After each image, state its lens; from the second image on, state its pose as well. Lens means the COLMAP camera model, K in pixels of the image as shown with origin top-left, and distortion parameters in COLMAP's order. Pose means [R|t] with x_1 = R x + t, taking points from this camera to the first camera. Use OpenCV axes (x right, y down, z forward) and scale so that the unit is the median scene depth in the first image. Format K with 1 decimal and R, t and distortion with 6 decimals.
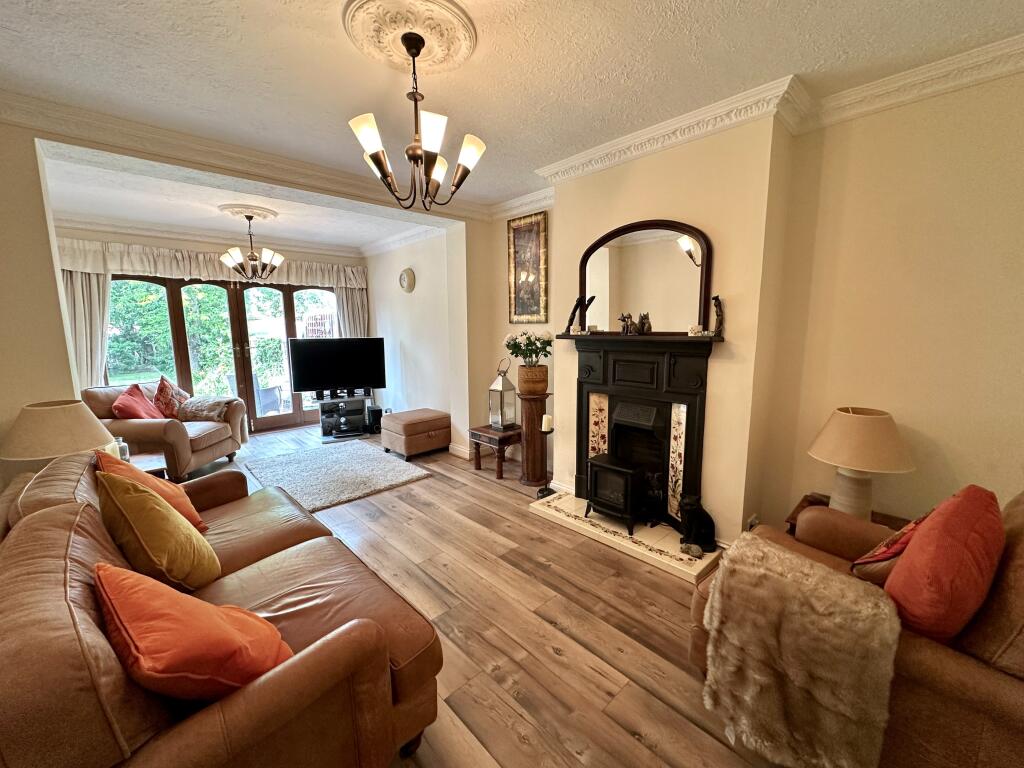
lens RADIAL K [[411.9, 0, 512.0], [0, 411.9, 384.0], [0, 0, 1]] dist [0.000001, 0.000099]
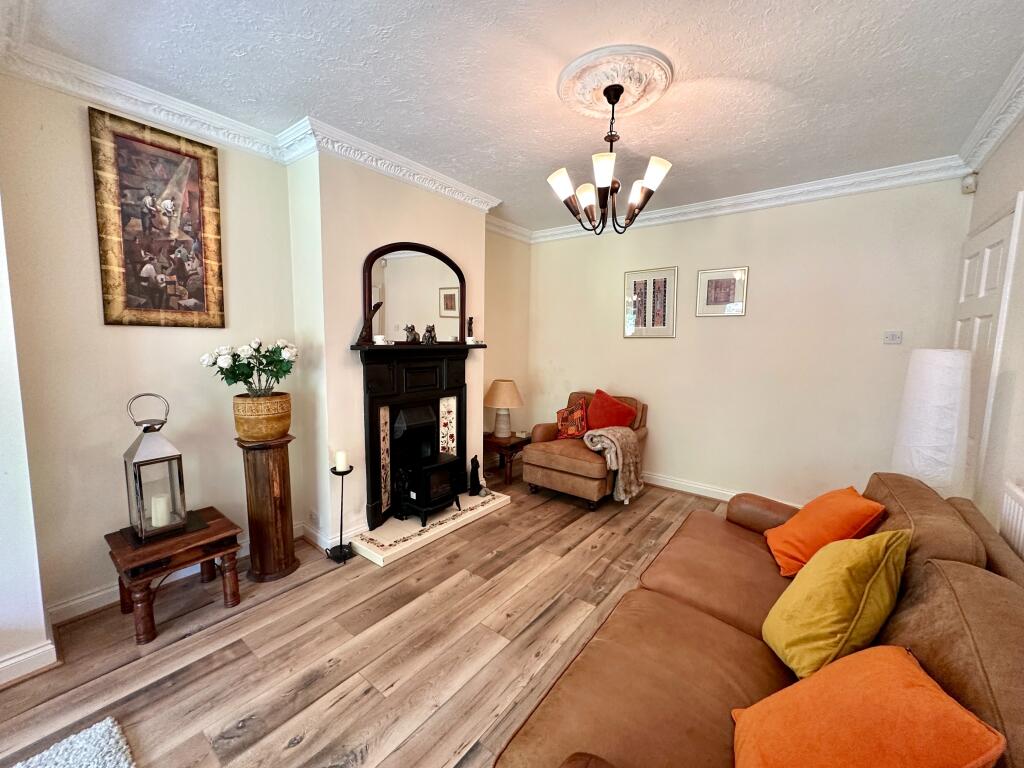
lens RADIAL K [[411.9, 0, 512.0], [0, 411.9, 384.0], [0, 0, 1]] dist [0.000001, 0.000099]
pose [[-0.151844, -0.101779, 0.983150, -0.793623], [0.126544, 0.984497, 0.121462, -0.110678], [-0.980270, 0.142855, -0.136610, 0.870334]]
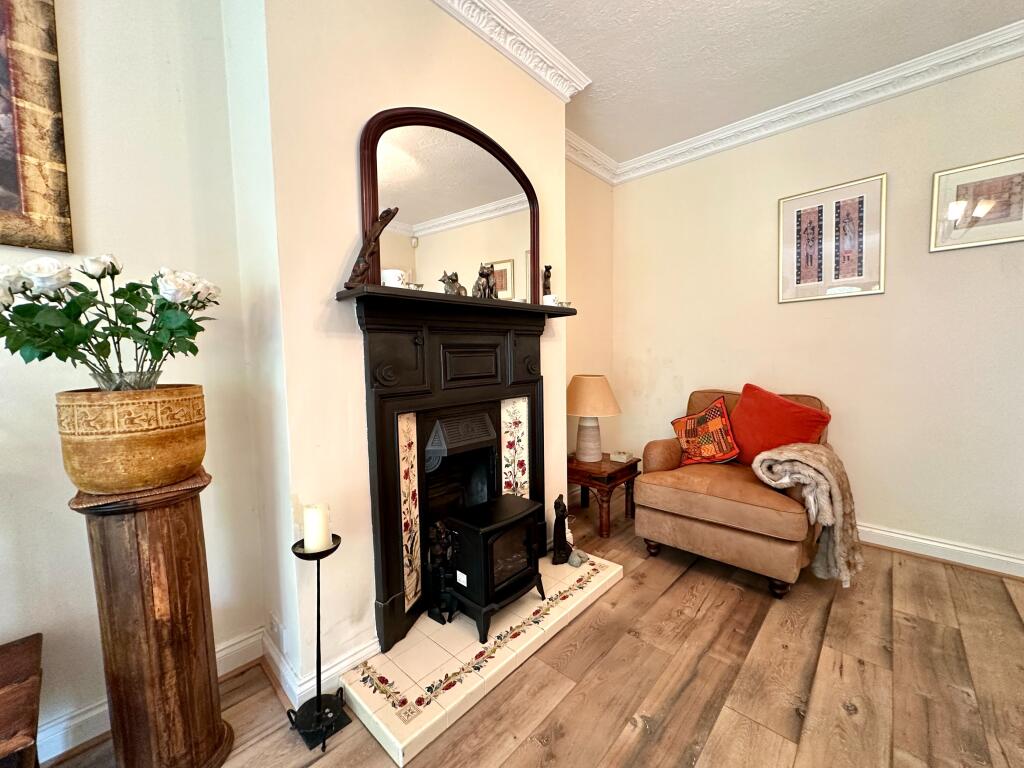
lens RADIAL K [[411.9, 0, 512.0], [0, 411.9, 384.0], [0, 0, 1]] dist [0.000001, 0.000099]
pose [[-0.070787, -0.064080, 0.995431, -0.319423], [0.158366, 0.984555, 0.074642, -0.032596], [-0.984840, 0.162926, -0.059545, 0.934291]]
